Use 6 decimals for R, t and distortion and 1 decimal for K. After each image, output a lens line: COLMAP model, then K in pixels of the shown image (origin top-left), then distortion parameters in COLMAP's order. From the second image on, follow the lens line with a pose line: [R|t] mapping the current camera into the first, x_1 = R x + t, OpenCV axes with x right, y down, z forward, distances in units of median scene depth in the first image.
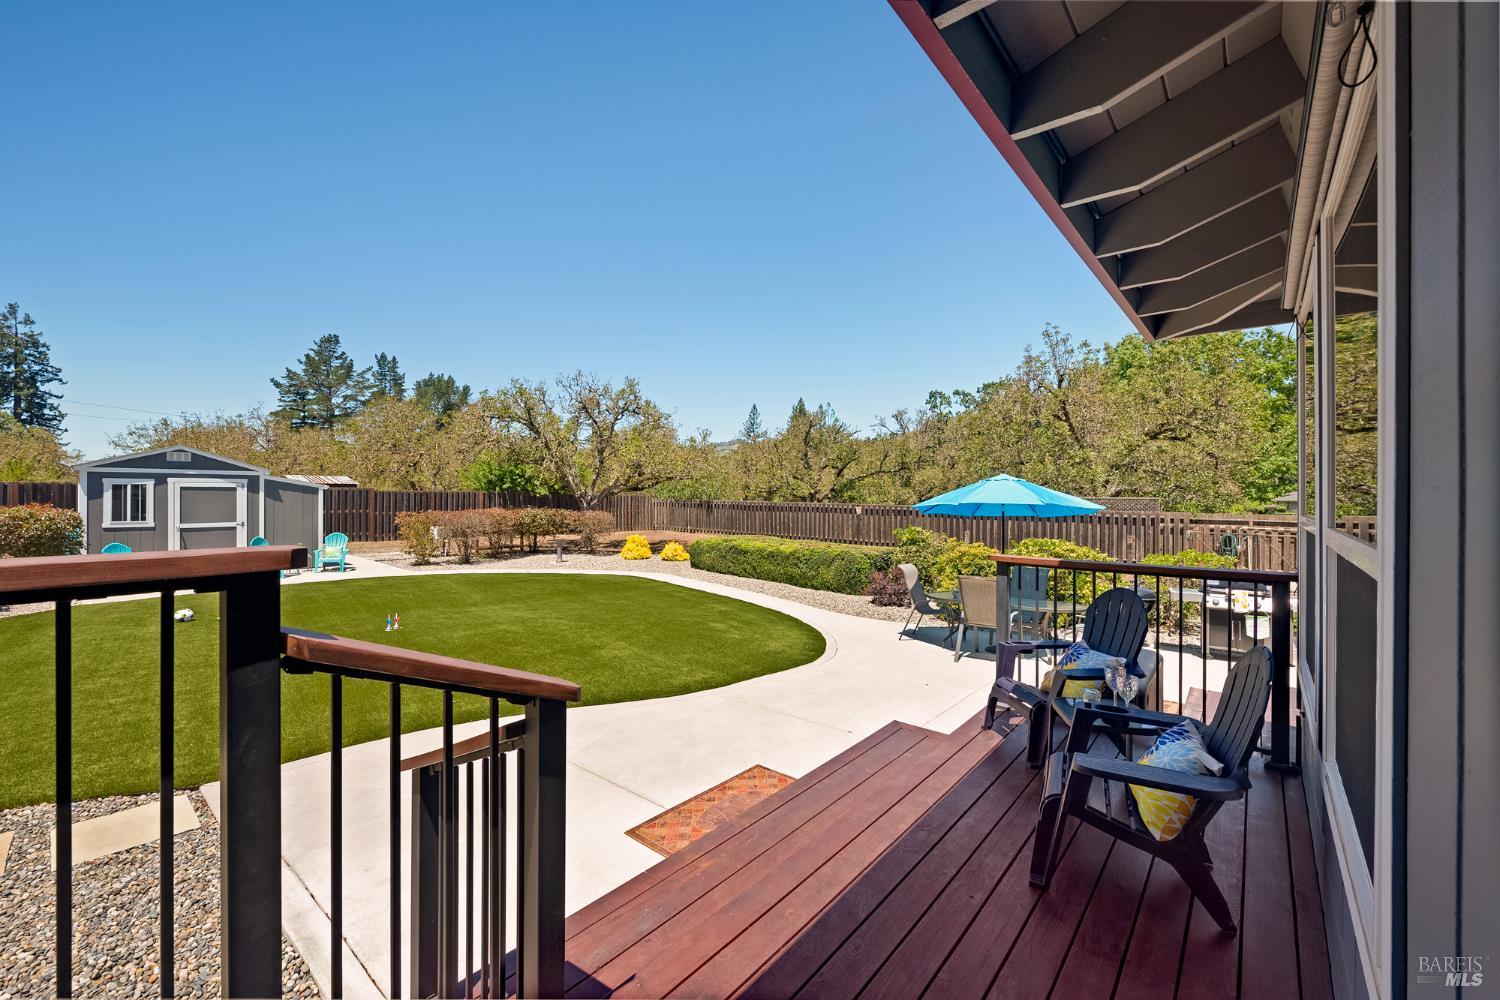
lens RADIAL K [[596.2, 0, 748.8], [0, 596.2, 493.8], [0, 0, 1]] dist [-0.007364, 0.001018]
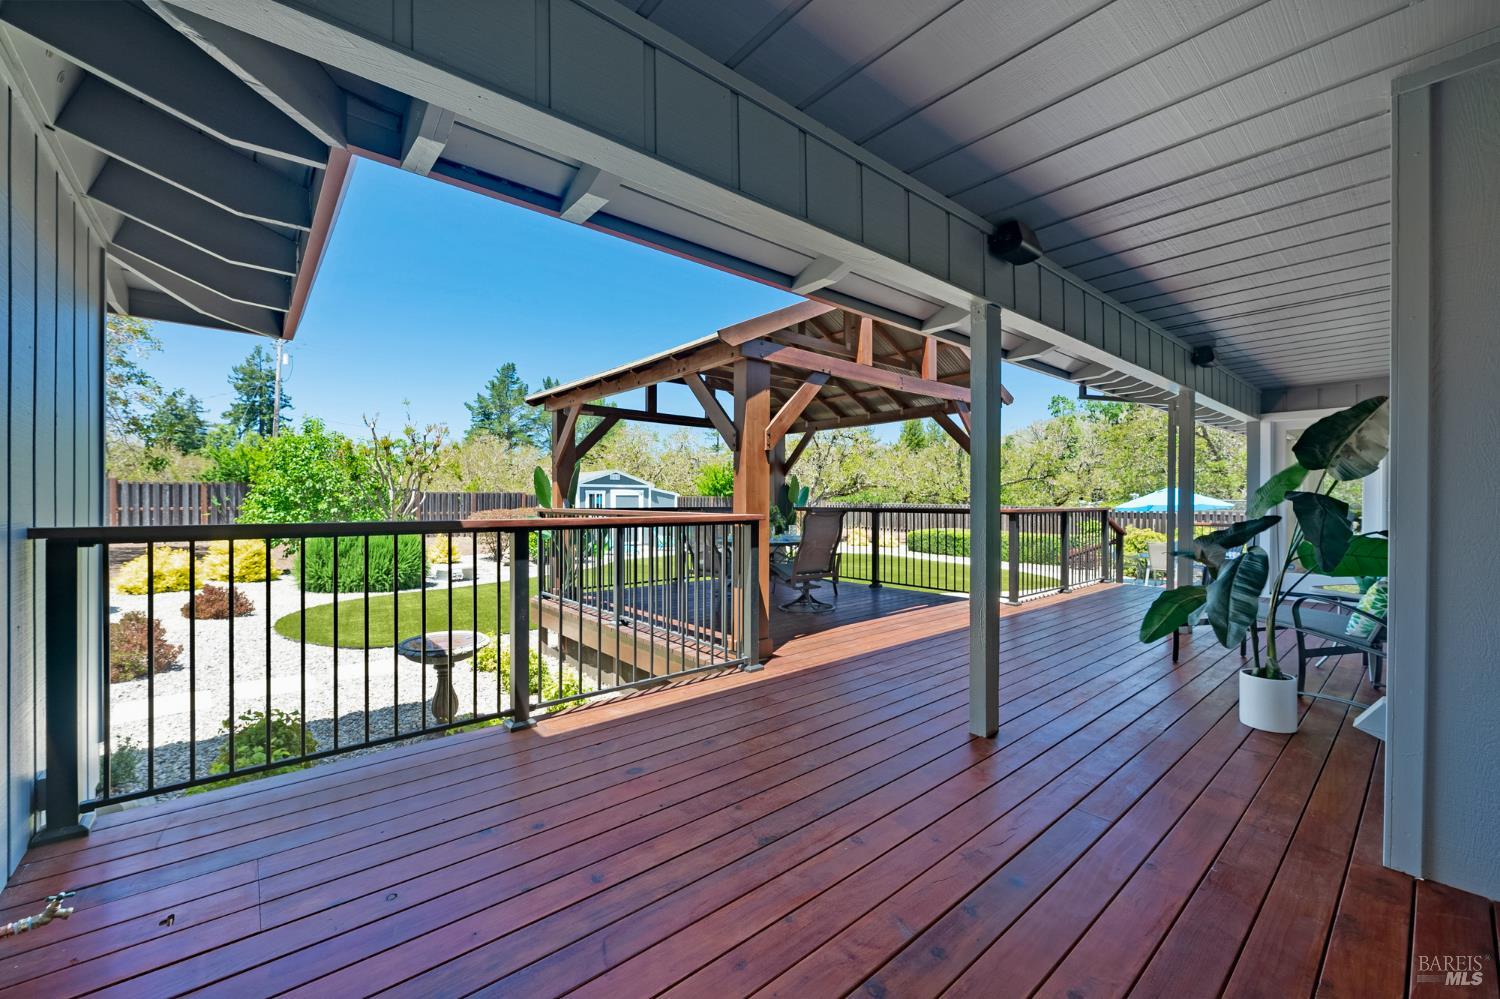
lens RADIAL K [[596.2, 0, 747.6], [0, 596.2, 501.3], [0, 0, 1]] dist [-0.007364, 0.001018]
pose [[0.987293, -0.001822, -0.158902, -0.137658], [0.002744, 0.999981, 0.005582, -0.000752], [0.158889, -0.005947, 0.987279, -0.244940]]
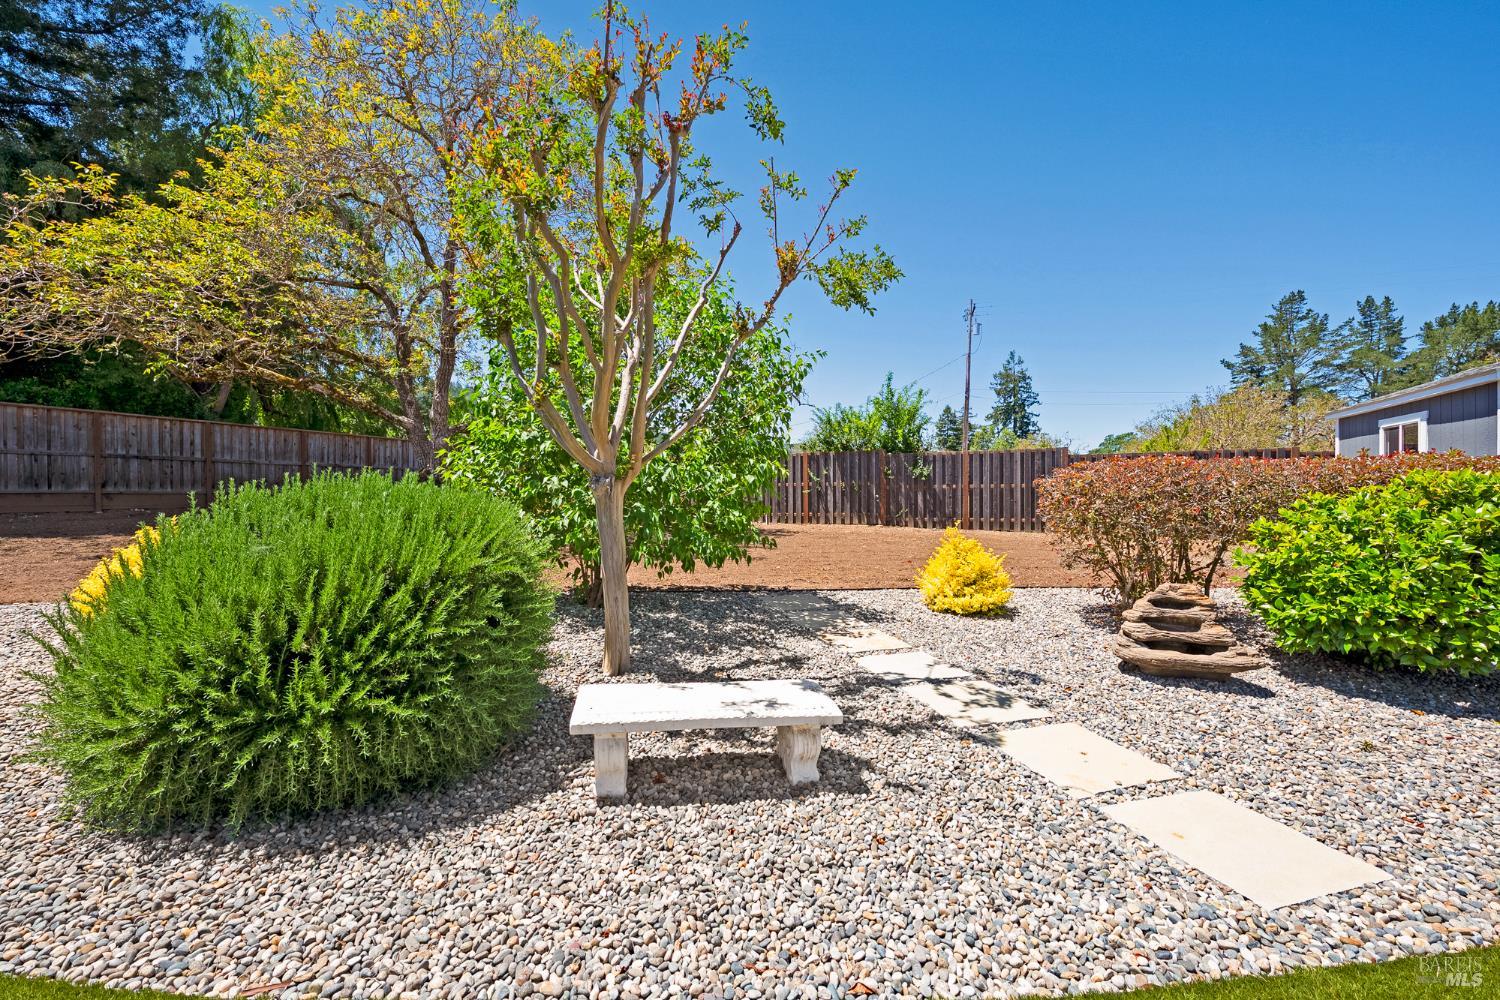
lens RADIAL K [[596.2, 0, 749.8], [0, 596.2, 498.2], [0, 0, 1]] dist [-0.007364, 0.001018]
pose [[0.277021, 0.002213, -0.960861, -0.321459], [0.010536, 0.999930, 0.005340, 0.018052], [0.960806, -0.011603, 0.276978, 0.105674]]
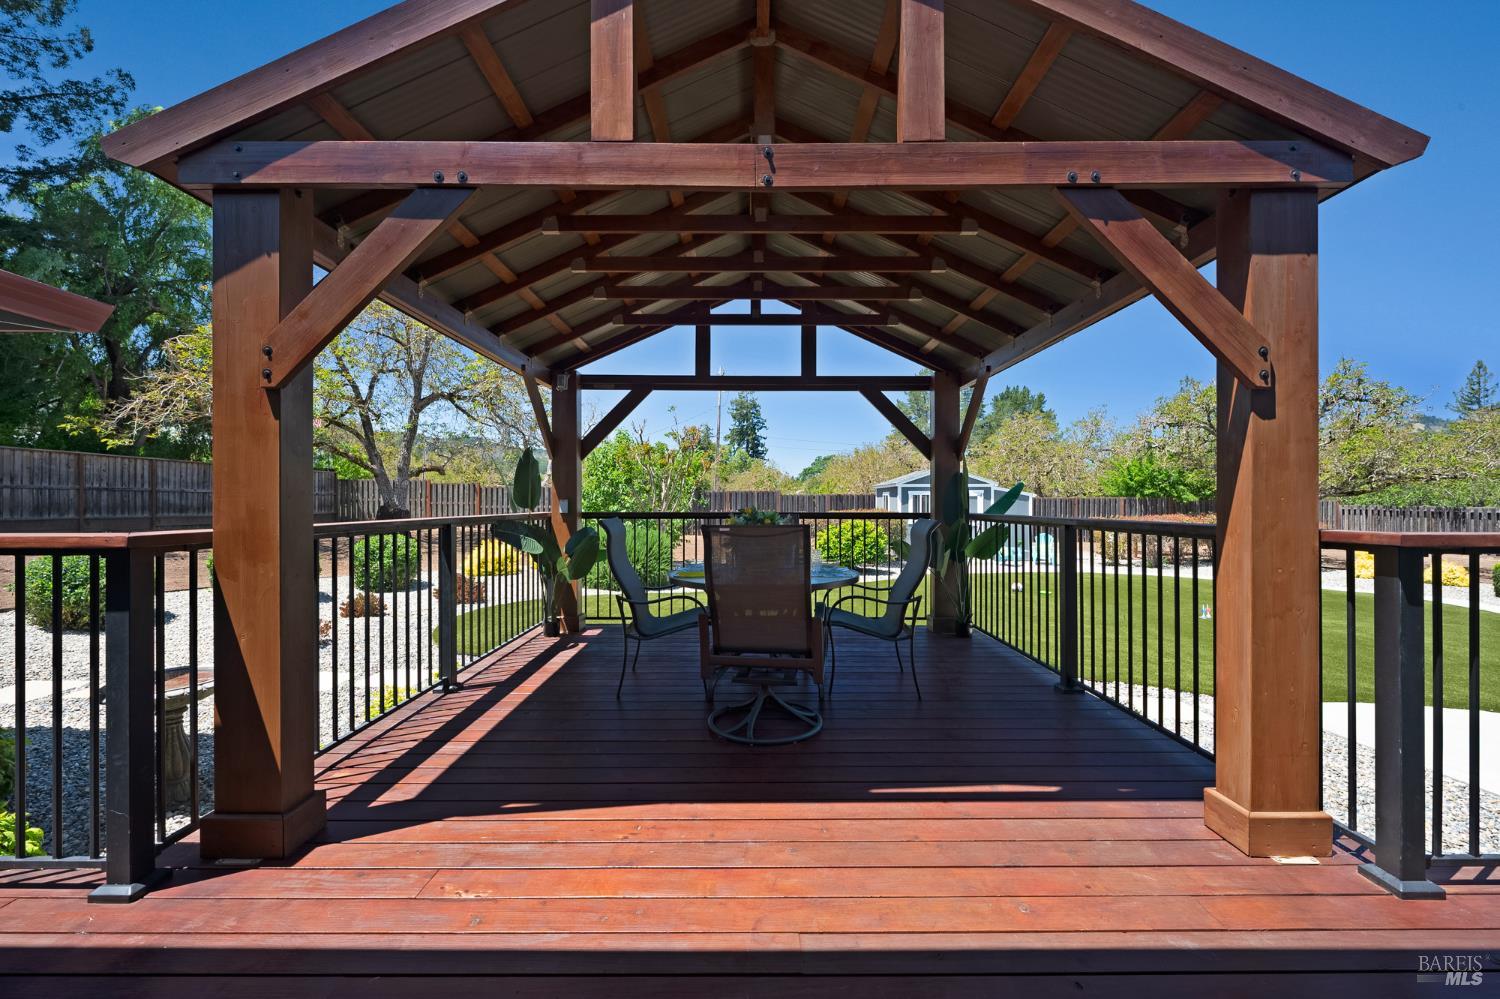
lens RADIAL K [[596.2, 0, 750.9], [0, 596.2, 503.1], [0, 0, 1]] dist [-0.007364, 0.001018]
pose [[0.649857, -0.001817, -0.760054, -0.078079], [0.005157, 0.999985, 0.002019, -0.000066], [0.760039, -0.005232, 0.649856, -0.112473]]
